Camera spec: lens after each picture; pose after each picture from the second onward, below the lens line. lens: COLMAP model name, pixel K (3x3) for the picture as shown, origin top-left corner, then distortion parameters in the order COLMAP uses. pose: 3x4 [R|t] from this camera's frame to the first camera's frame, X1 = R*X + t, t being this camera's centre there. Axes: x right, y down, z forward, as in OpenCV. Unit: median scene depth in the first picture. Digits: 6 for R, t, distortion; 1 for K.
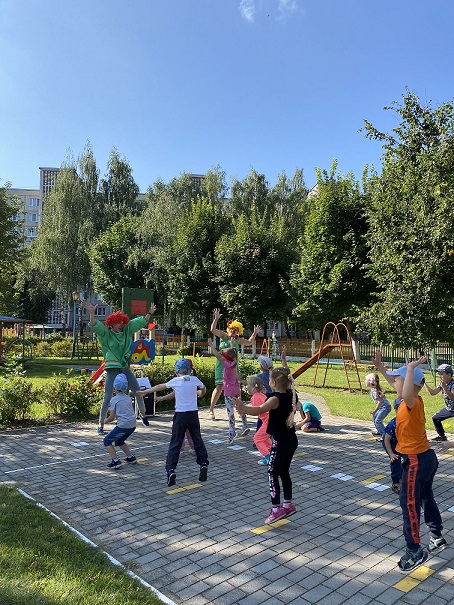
lens RADIAL K [[456.9, 0, 231.8], [0, 456.9, 305.9], [0, 0, 1]] dist [0.050028, -0.051321]
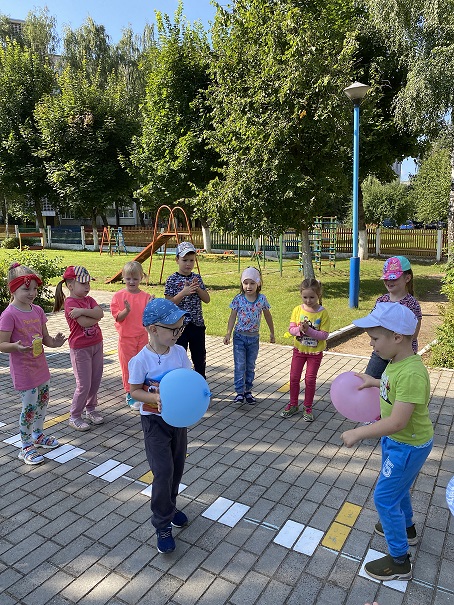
lens RADIAL K [[456.9, 0, 231.8], [0, 456.9, 305.9], [0, 0, 1]] dist [0.050028, -0.051321]
pose [[0.956256, -0.066395, 0.284895, 0.041632], [-0.004215, 0.970673, 0.240366, 0.006301], [-0.292500, -0.231053, 0.927932, 0.083945]]
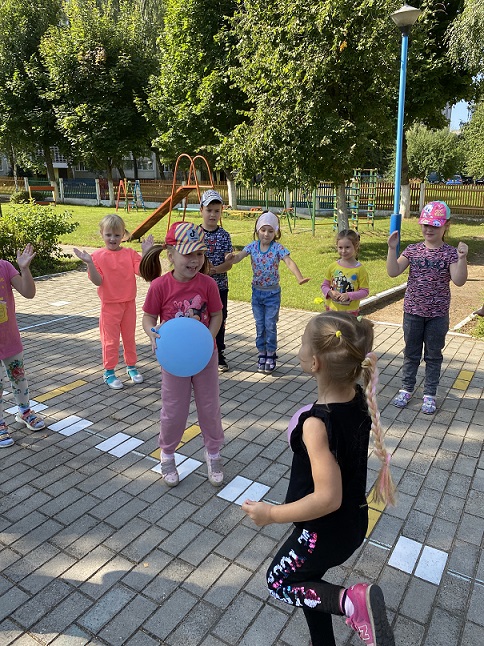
lens RADIAL K [[489.1, 0, 250.8], [0, 489.1, 323.3], [0, 0, 1]] dist [0.008210, 0.002921]
pose [[0.962010, -0.085757, 0.259194, 0.044553], [-0.009657, 0.938102, 0.346226, 0.008503], [-0.272842, -0.335576, 0.901635, 0.089408]]
